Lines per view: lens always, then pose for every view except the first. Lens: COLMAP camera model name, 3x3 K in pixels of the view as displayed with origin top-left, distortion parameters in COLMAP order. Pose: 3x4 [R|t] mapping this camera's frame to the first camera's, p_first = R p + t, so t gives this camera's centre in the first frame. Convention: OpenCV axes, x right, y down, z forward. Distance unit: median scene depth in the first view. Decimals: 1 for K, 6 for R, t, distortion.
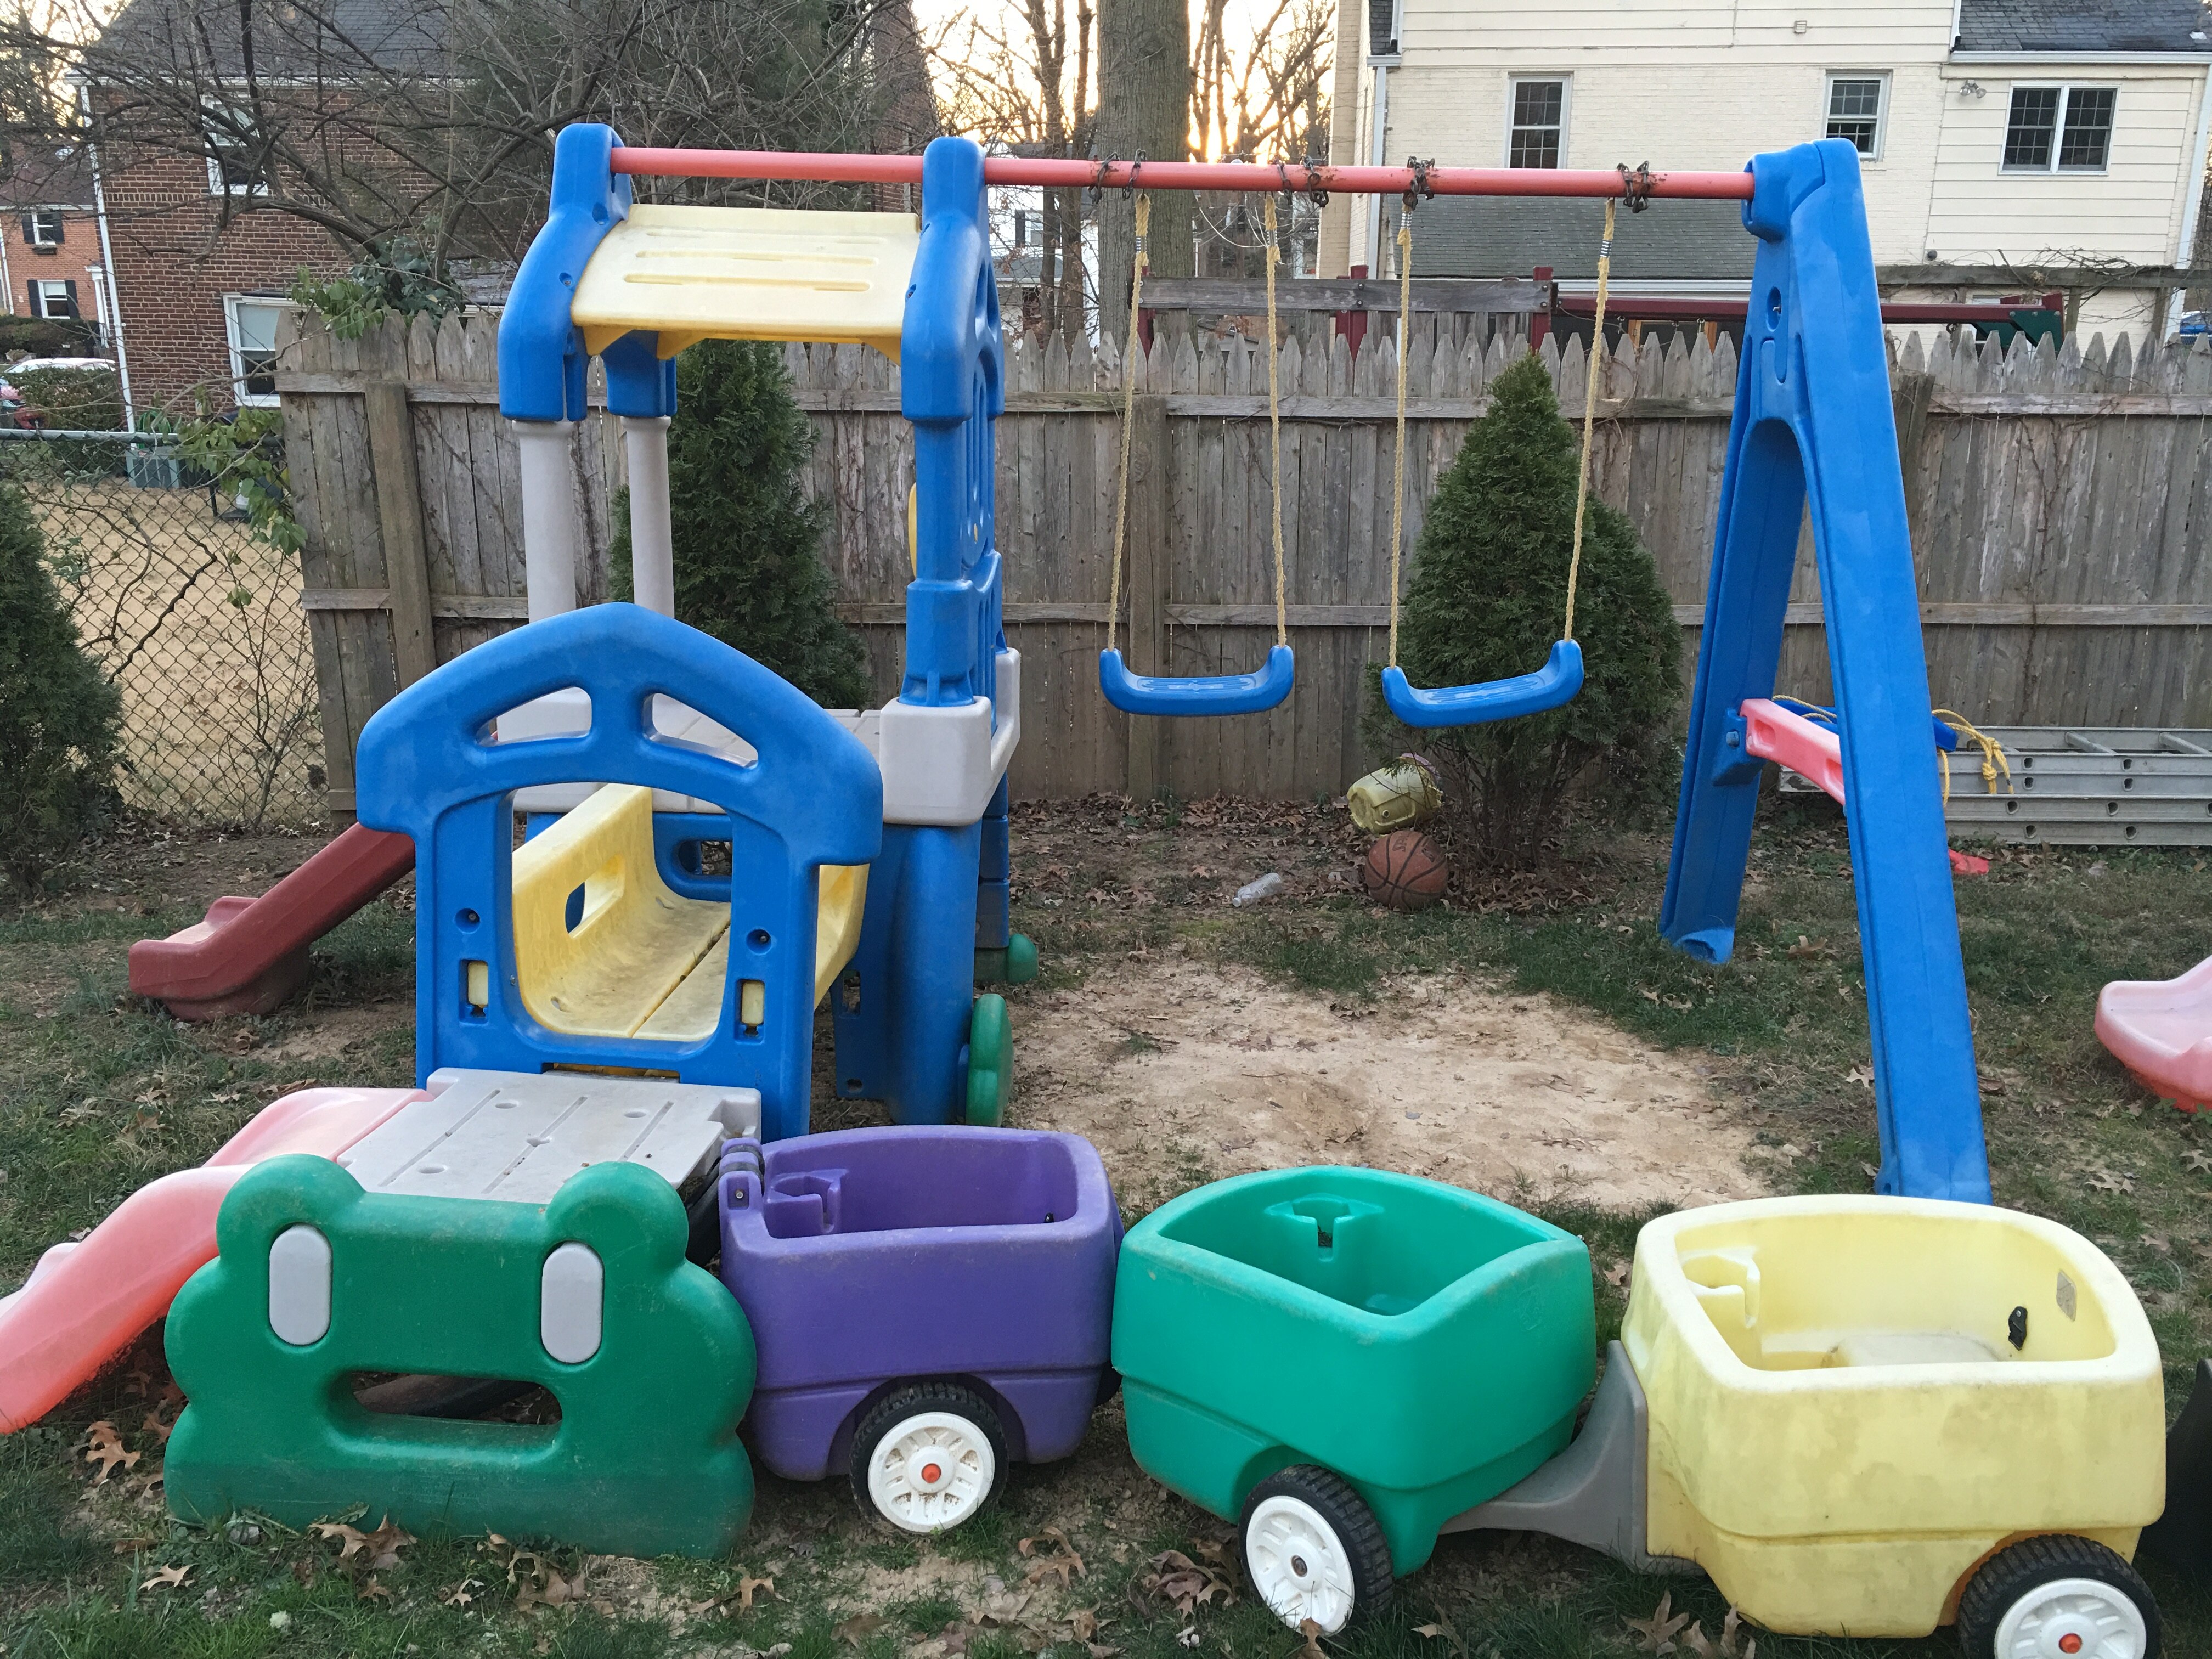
lens RADIAL K [[1875.6, 0, 1111.2], [0, 1875.6, 837.8], [0, 0, 1]] dist [0.093812, -0.138848]
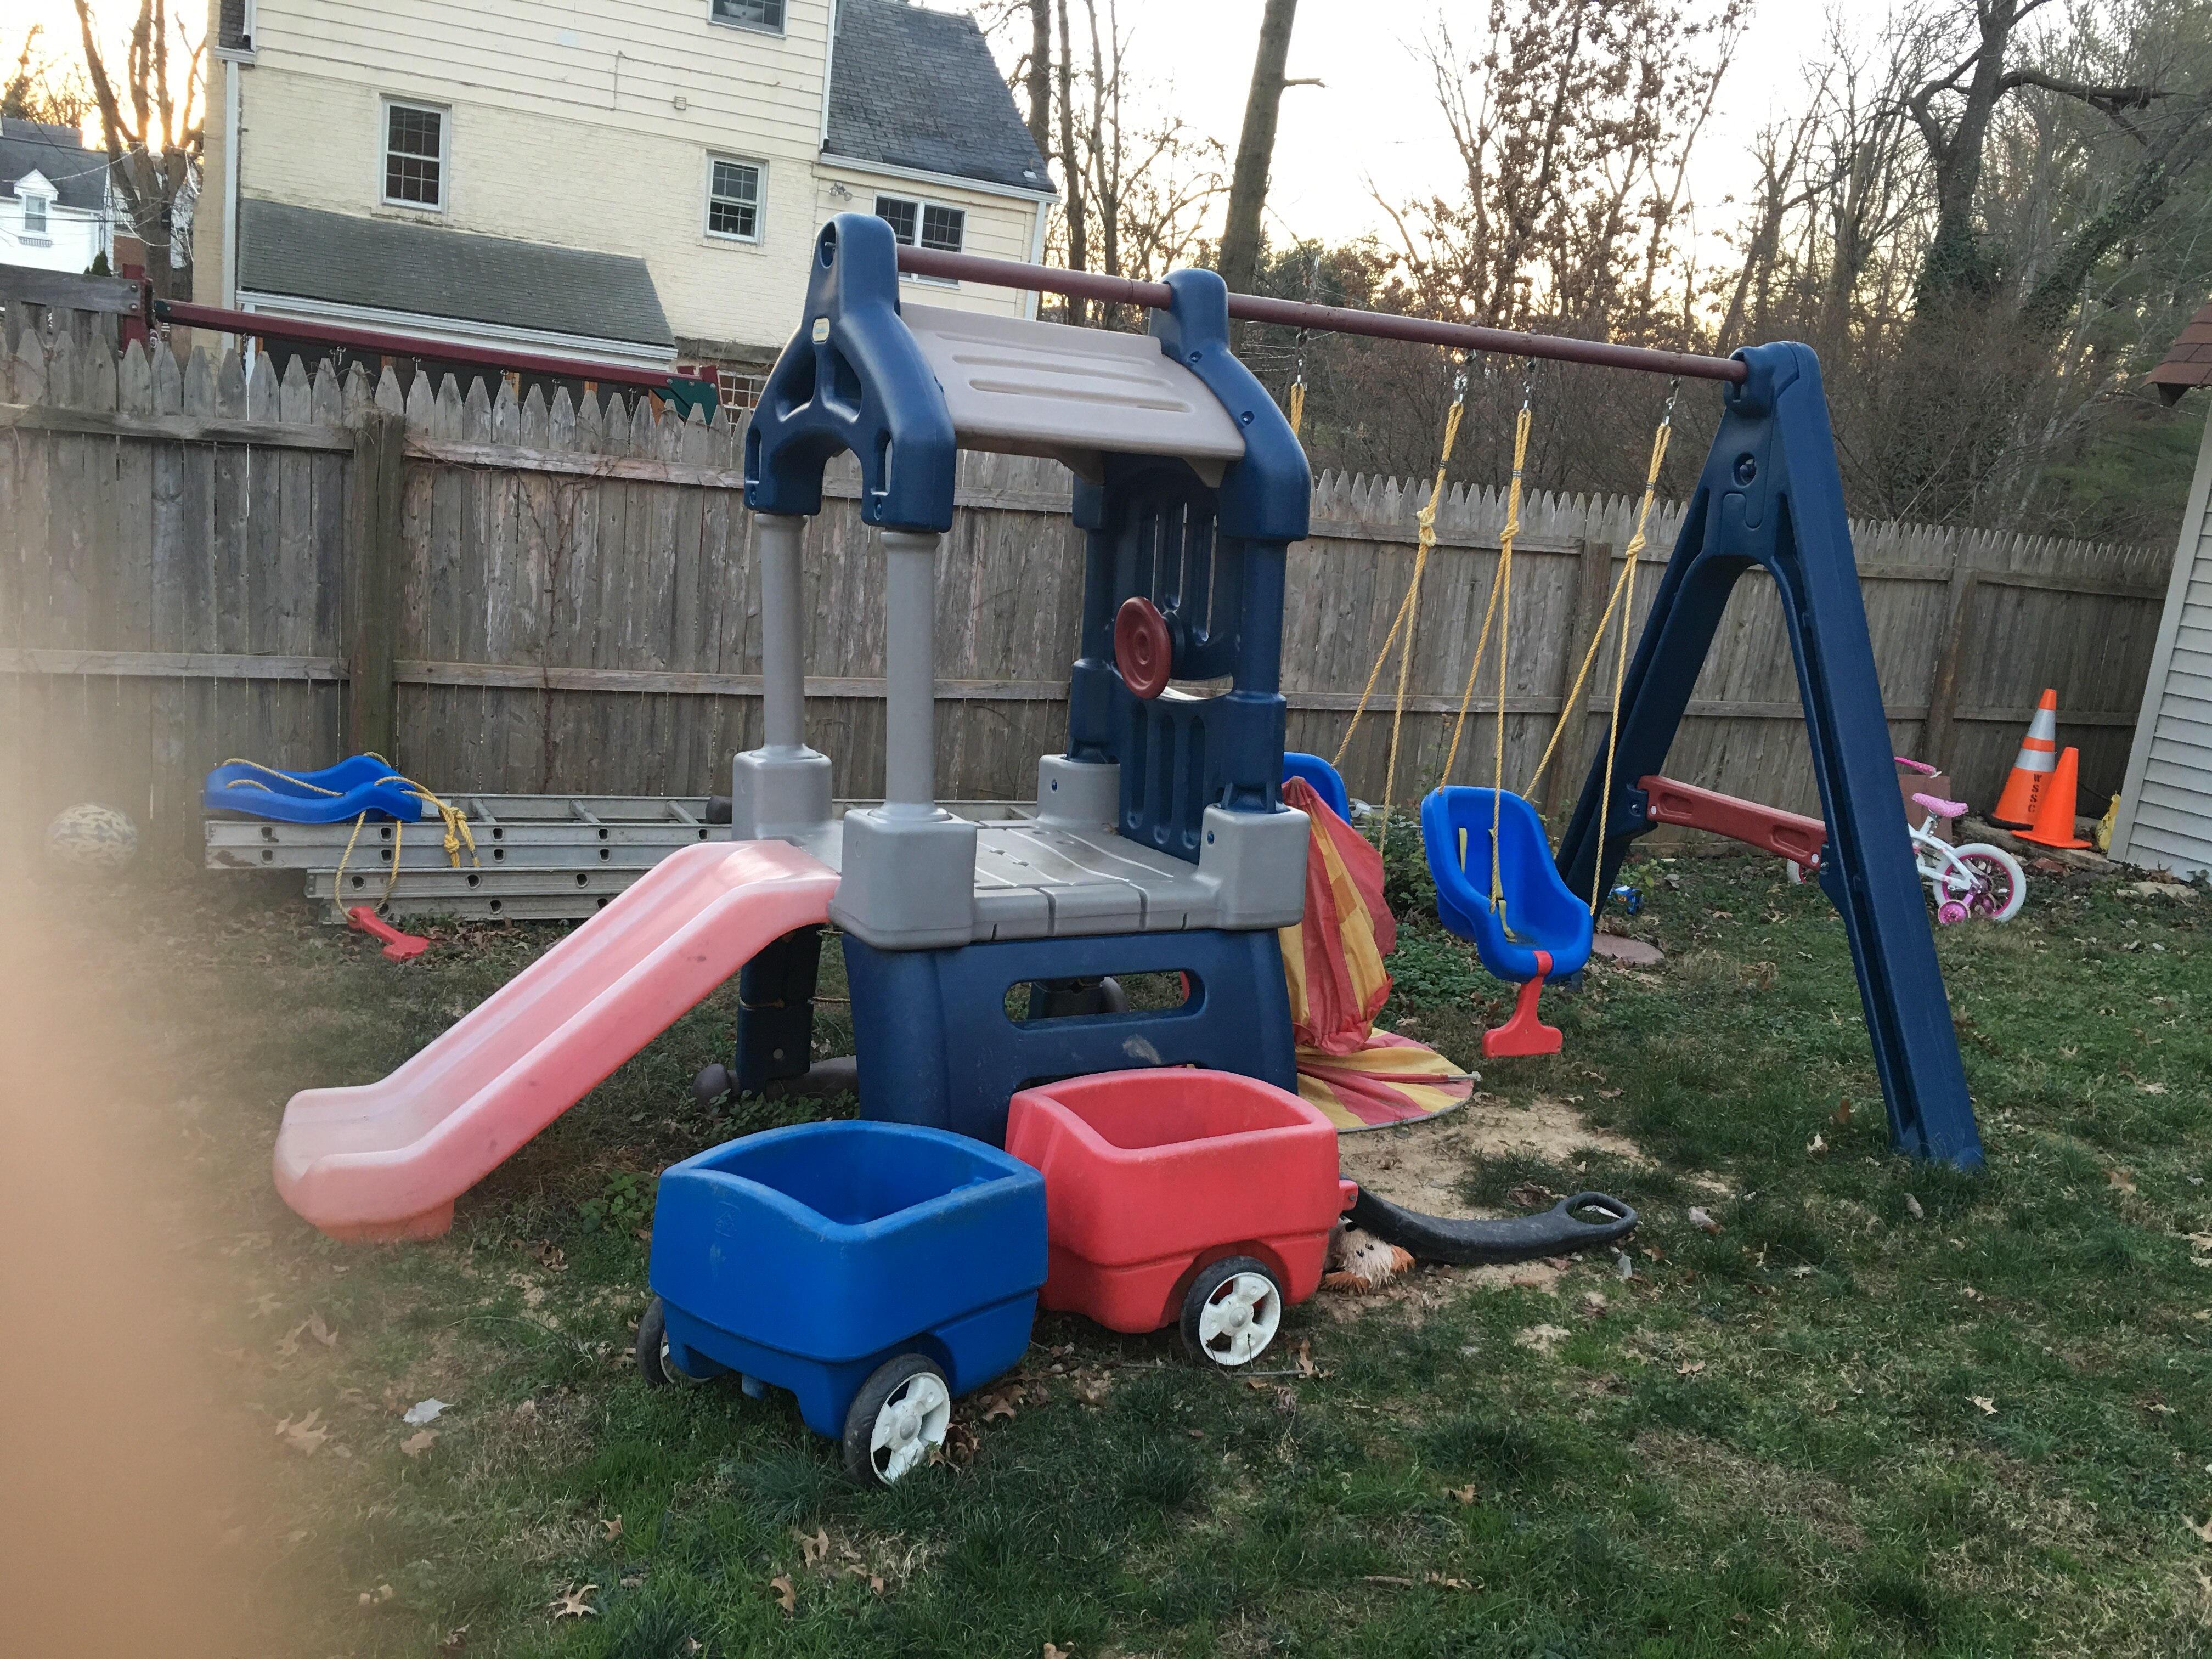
lens RADIAL K [[1875.6, 0, 1111.2], [0, 1875.6, 837.8], [0, 0, 1]] dist [0.093812, -0.138848]
pose [[0.874823, -0.010179, 0.484335, 0.273554], [0.024378, 0.999438, -0.023027, -0.007815], [-0.483828, 0.031952, 0.874579, 0.030248]]
